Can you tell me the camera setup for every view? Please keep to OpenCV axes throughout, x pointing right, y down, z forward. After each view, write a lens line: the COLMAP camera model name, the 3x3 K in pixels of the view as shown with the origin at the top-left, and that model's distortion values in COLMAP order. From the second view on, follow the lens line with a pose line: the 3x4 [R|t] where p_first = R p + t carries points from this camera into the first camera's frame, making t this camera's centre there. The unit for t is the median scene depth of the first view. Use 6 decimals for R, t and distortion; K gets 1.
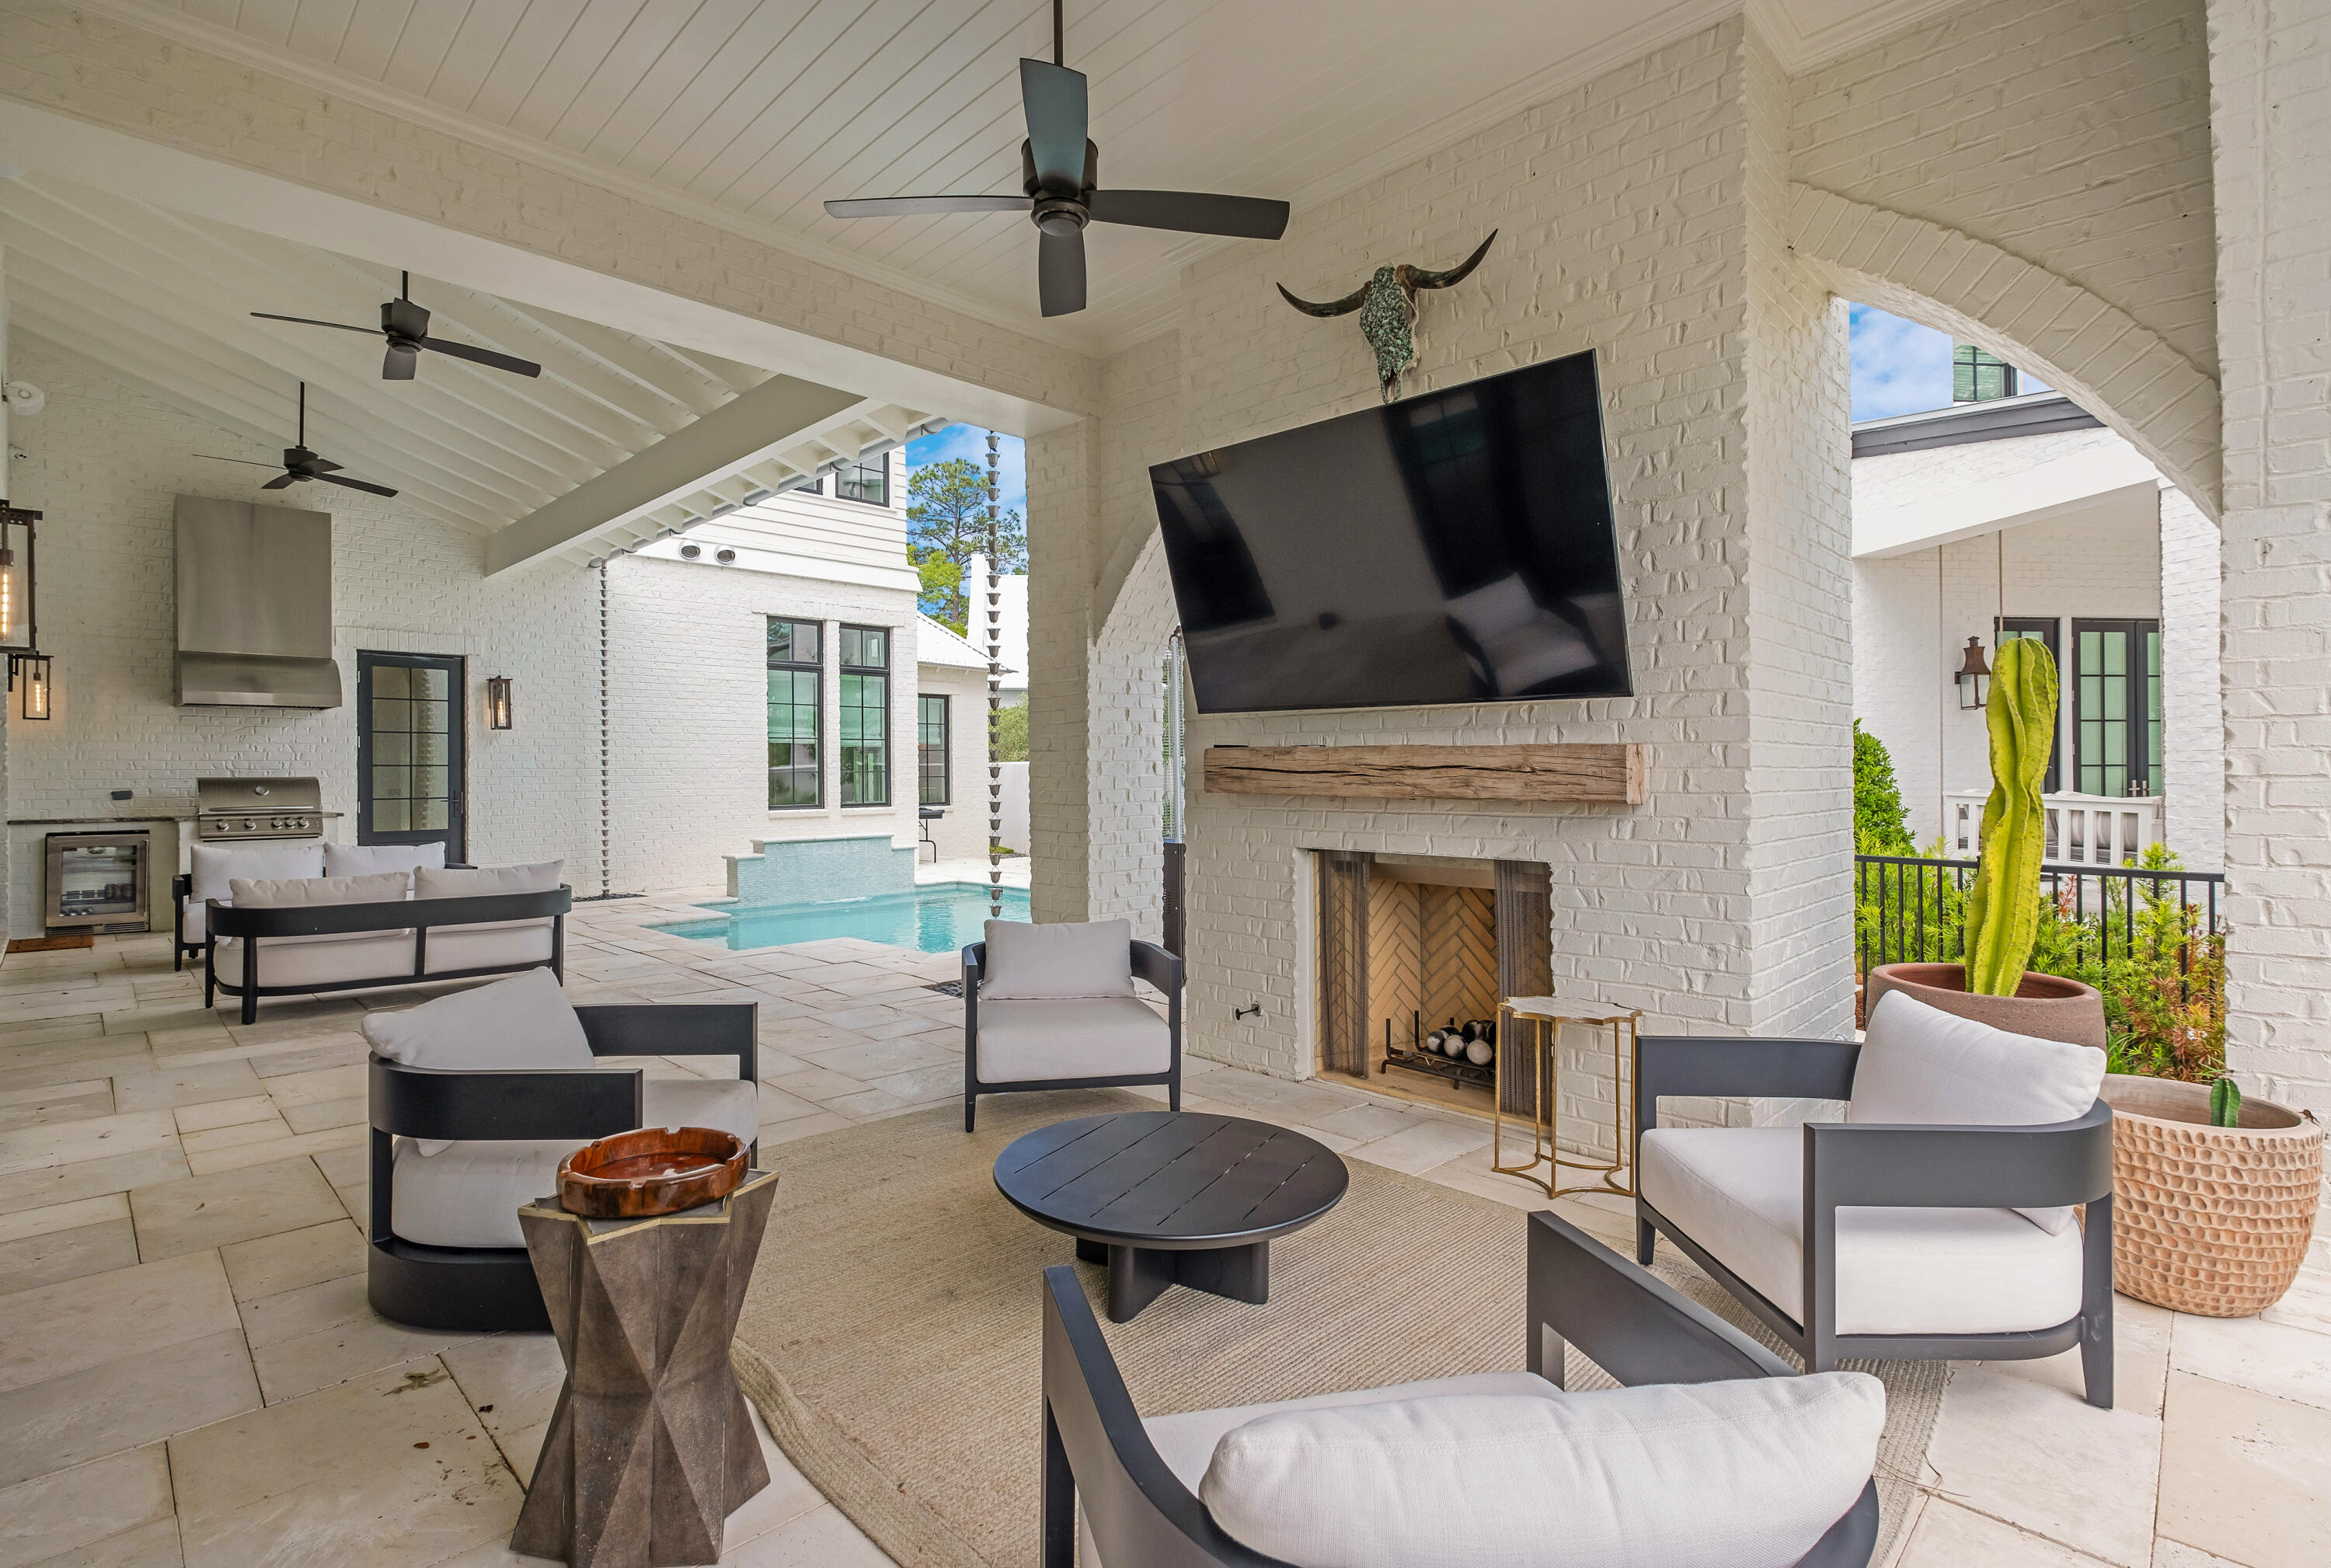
lens RADIAL K [[1094.4, 0, 1178.8], [0, 1094.4, 772.0], [0, 0, 1]] dist [-0.000907, -0.000387]
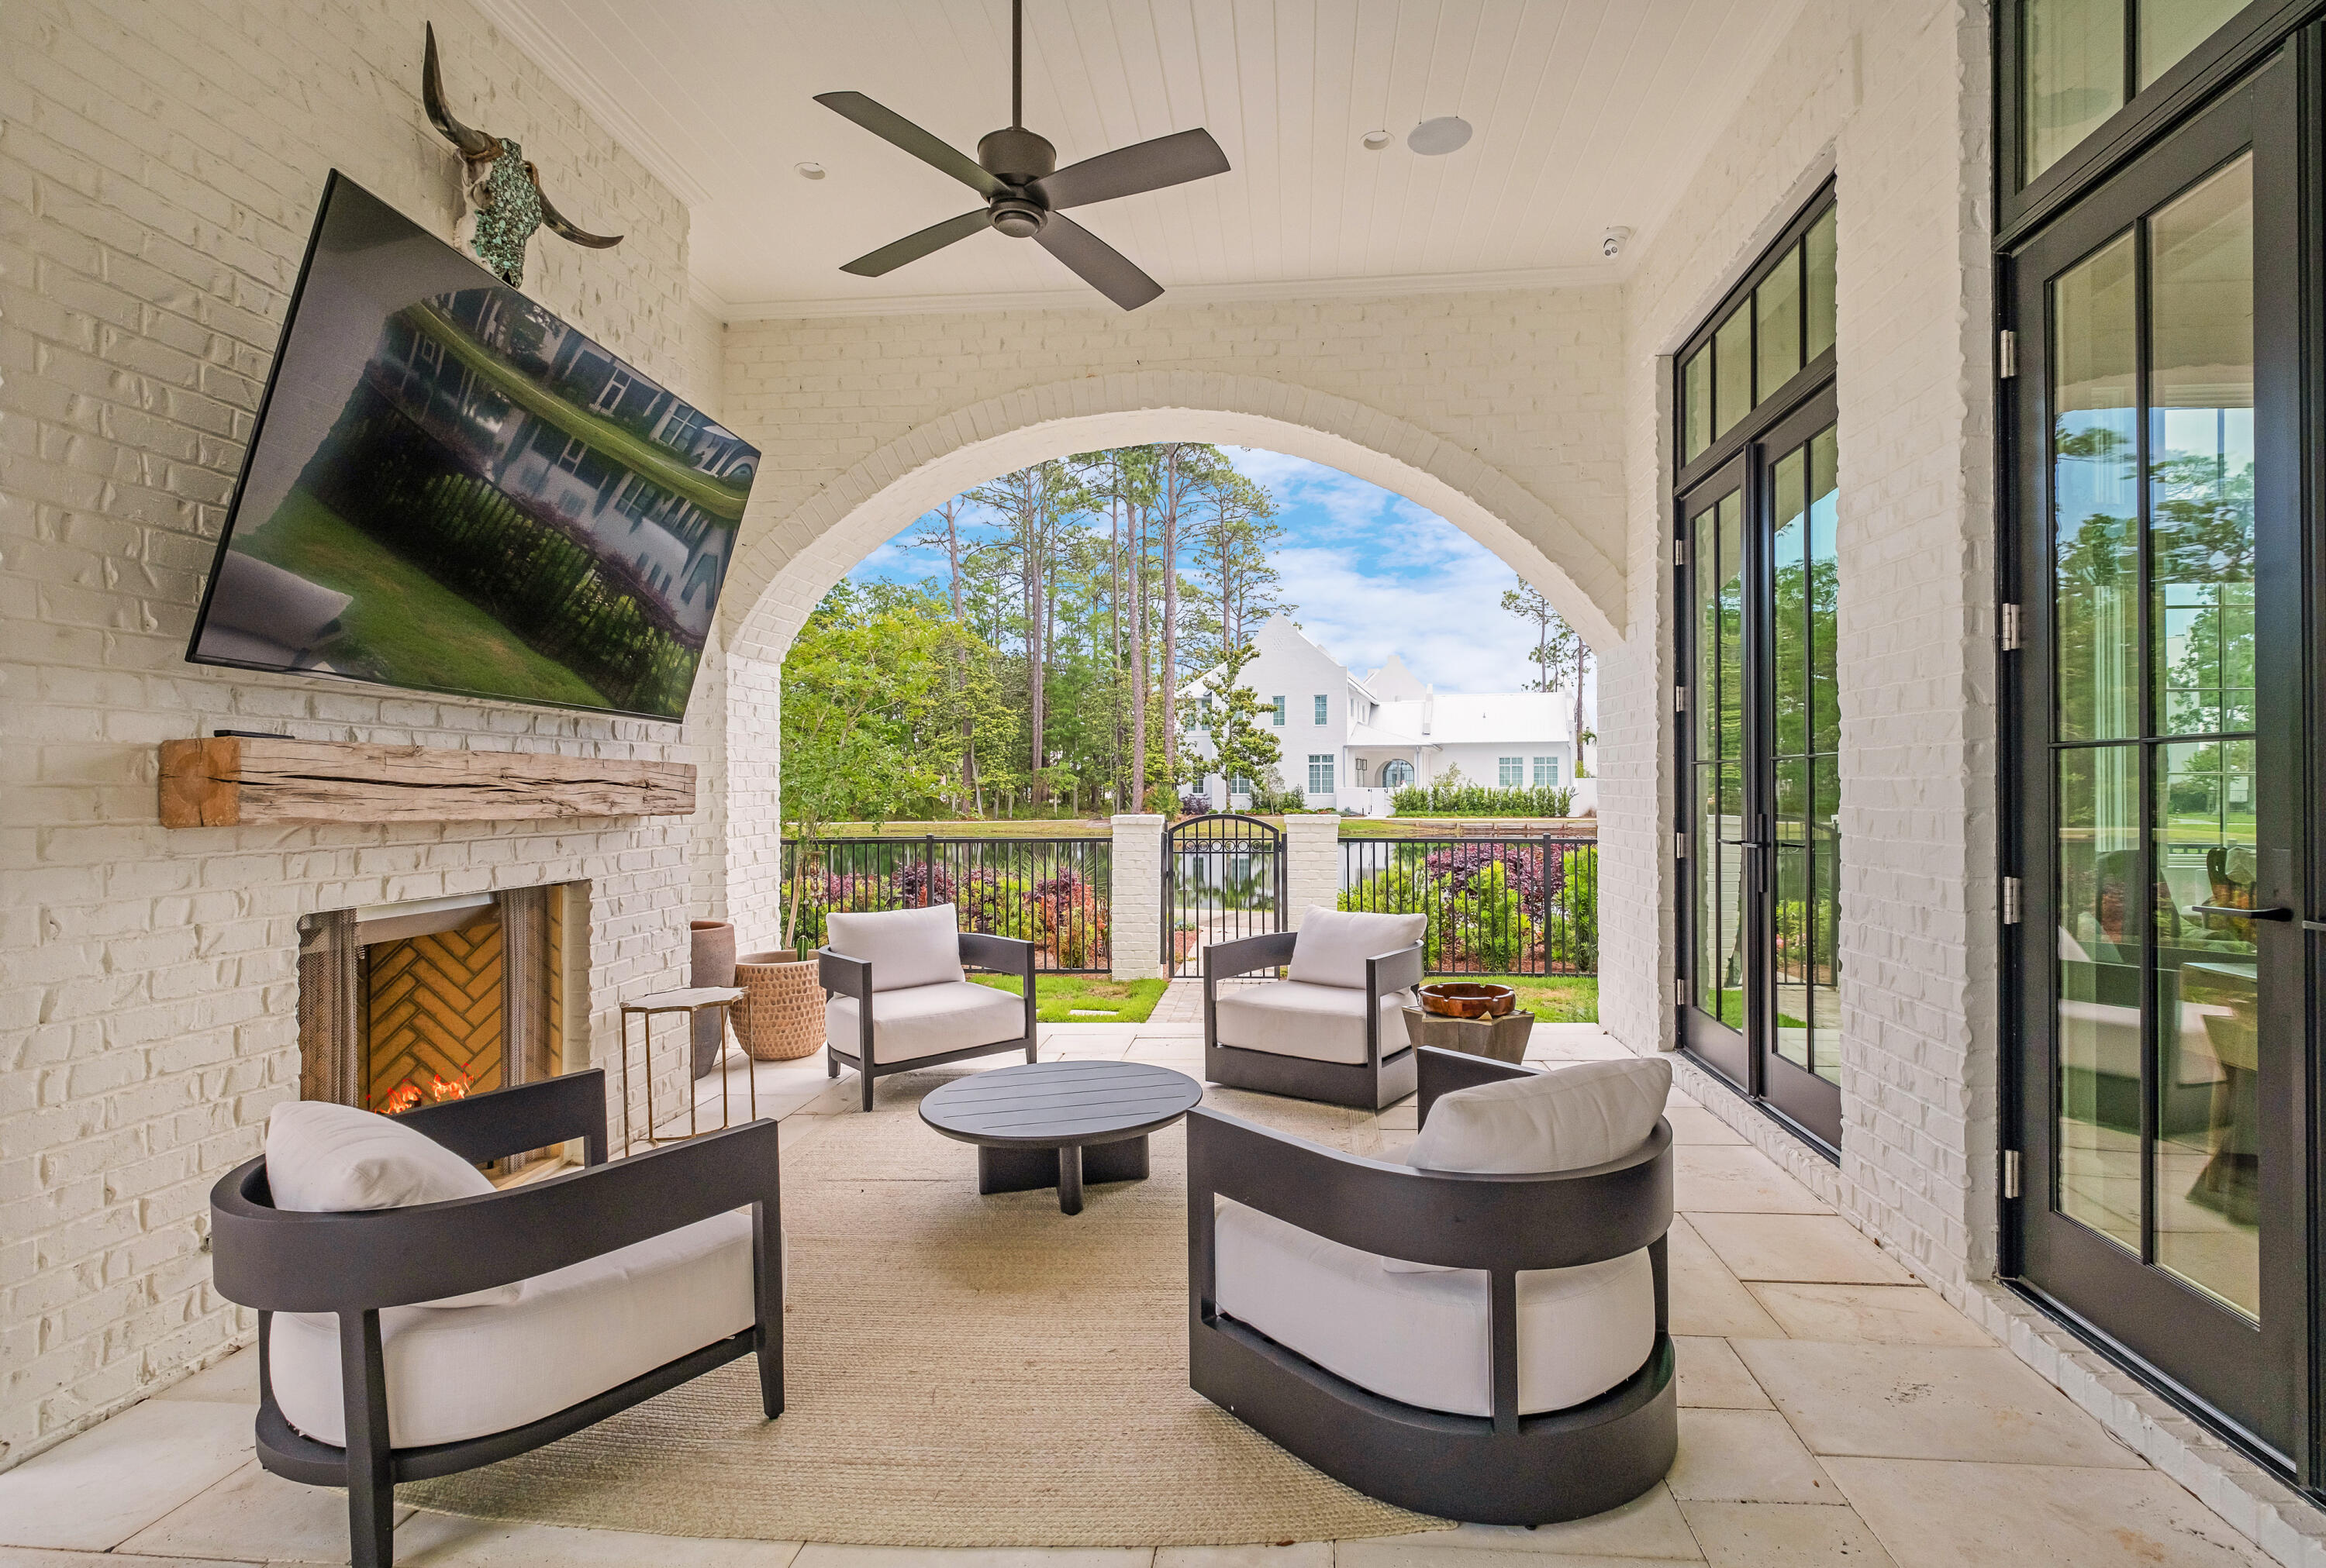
lens RADIAL K [[1091.9, 0, 1170.0], [0, 1091.9, 788.9], [0, 0, 1]] dist [-0.000907, -0.000387]
pose [[-0.606255, 0.008804, 0.795221, -0.728305], [0.008564, 0.999953, -0.004542, 0.009376], [-0.795224, 0.004056, -0.606302, 1.118281]]
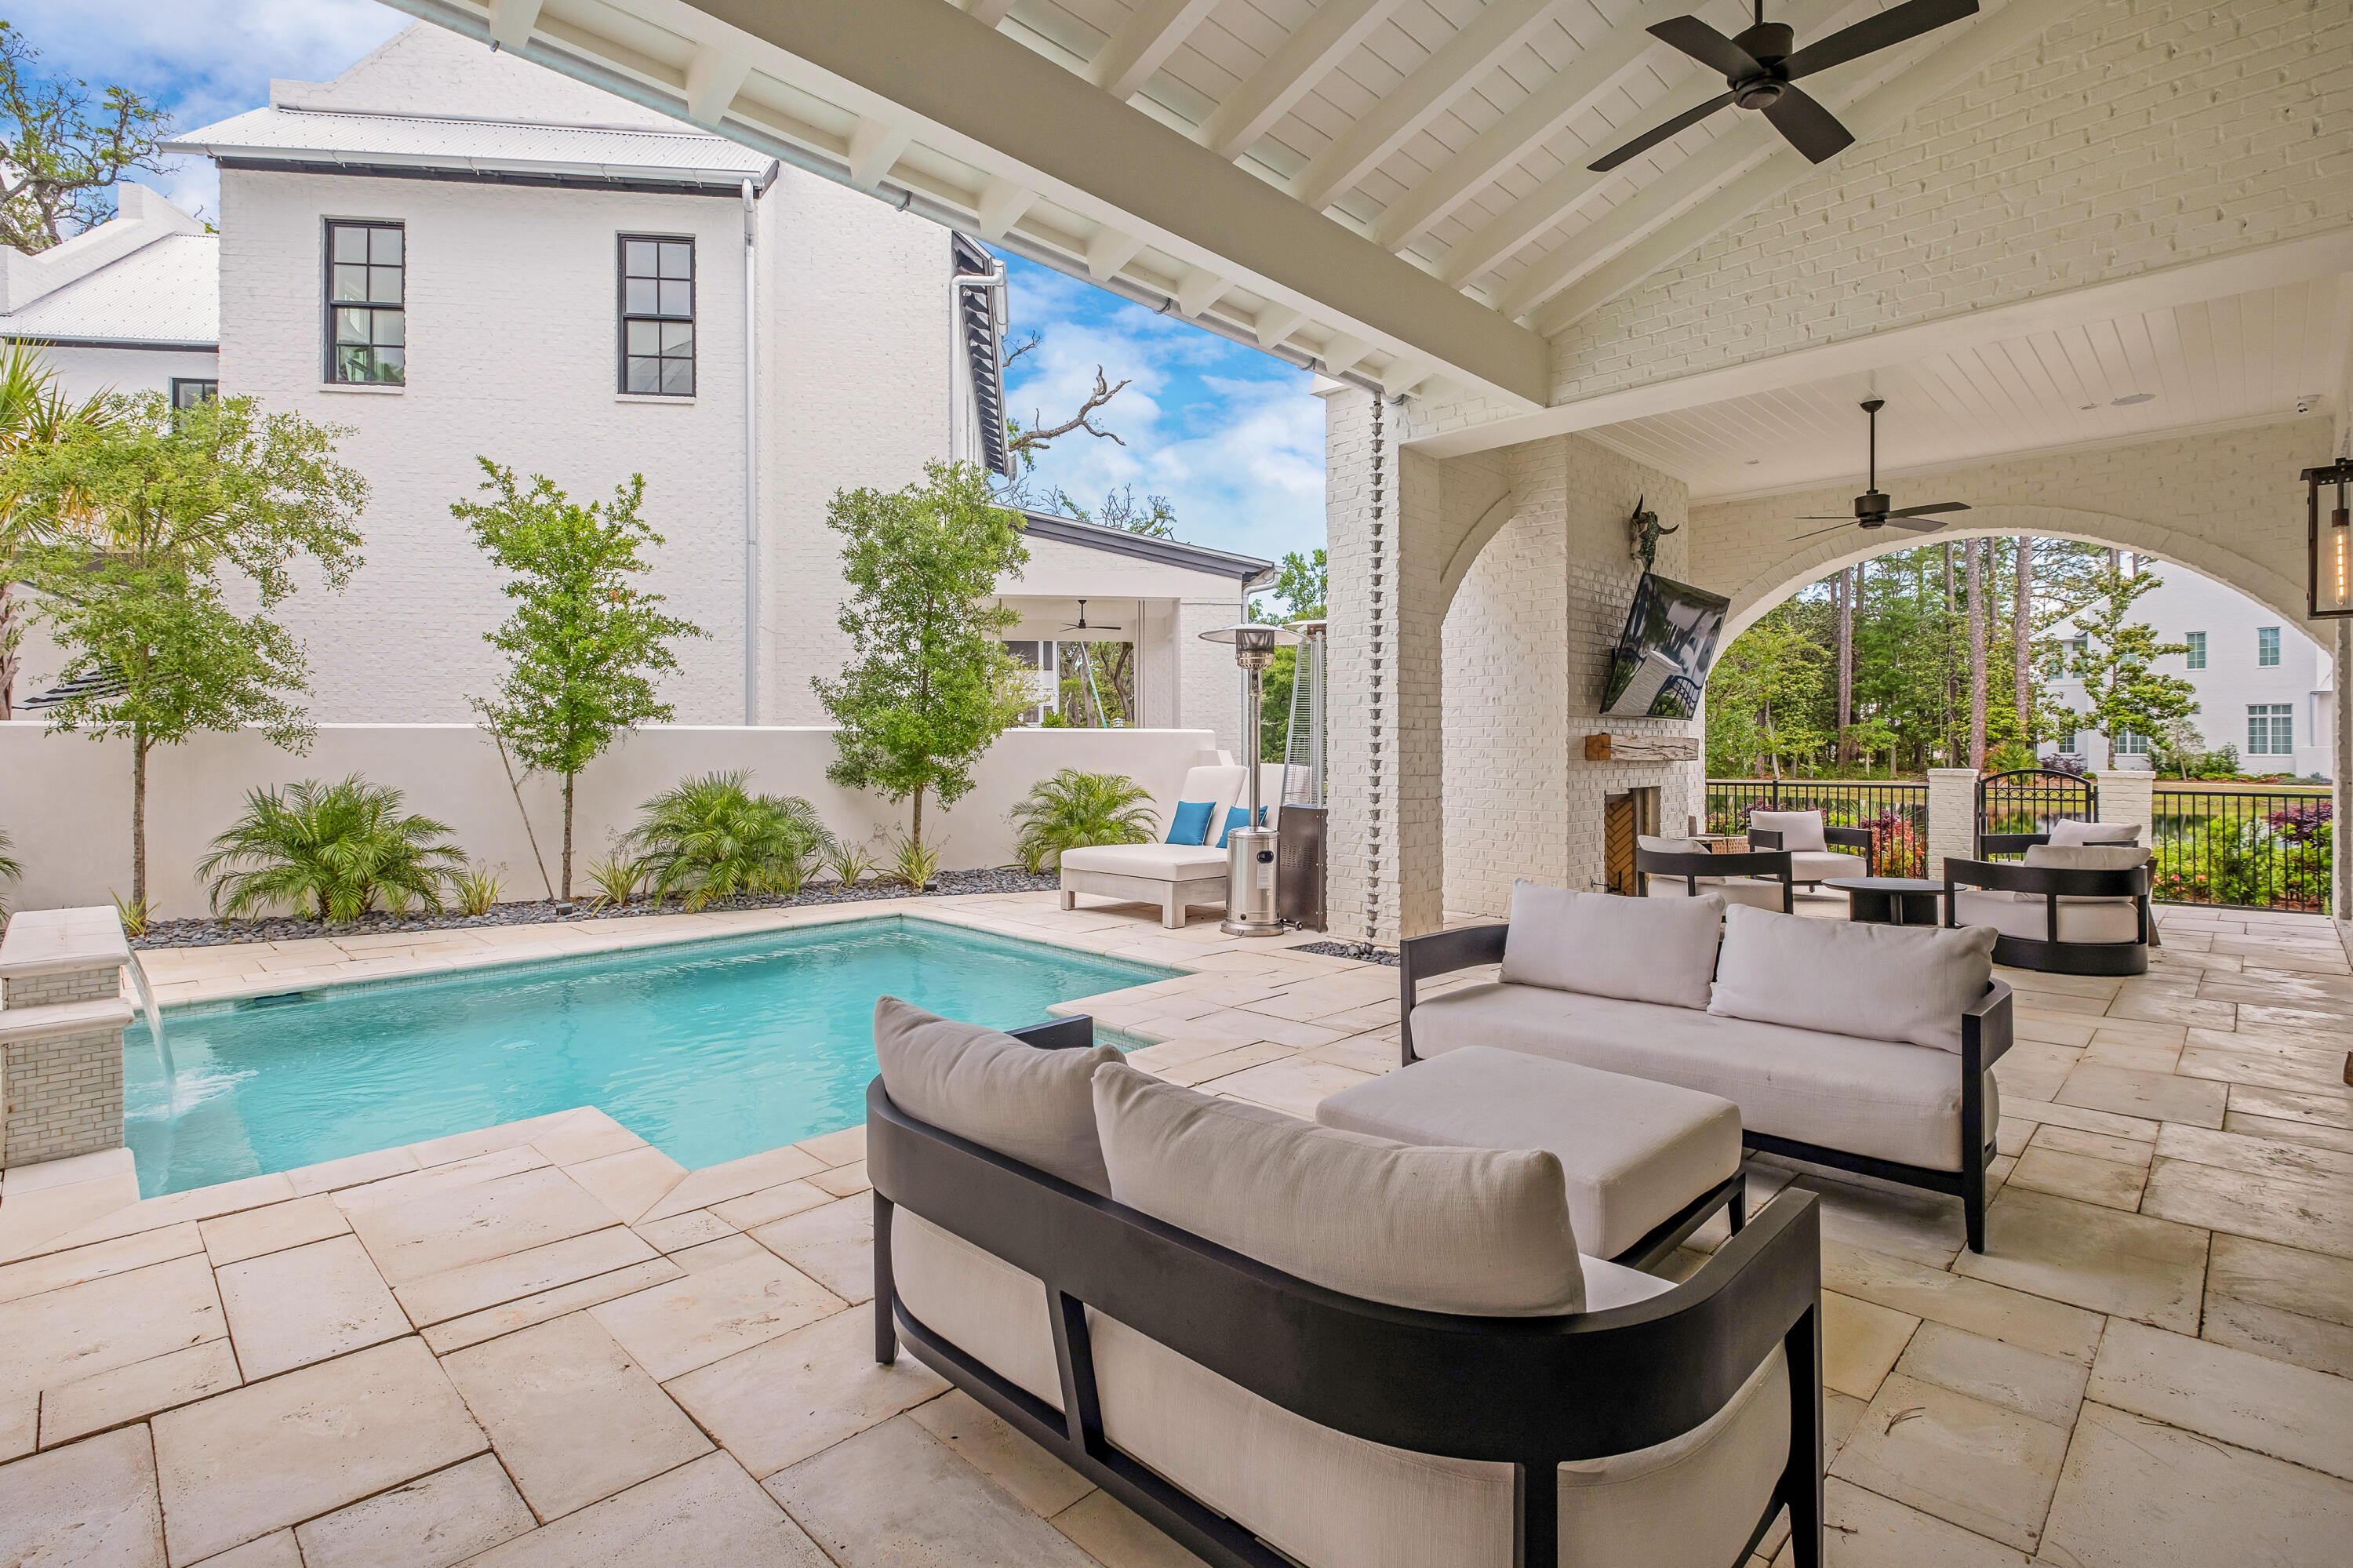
lens RADIAL K [[1104.7, 0, 1175.7], [0, 1104.7, 742.8], [0, 0, 1]] dist [-0.000907, -0.000387]
pose [[0.010740, 0.010792, 0.999884, -1.933124], [0.001166, 0.999941, -0.010805, 0.011059], [-0.999942, 0.001282, 0.010727, 1.893204]]
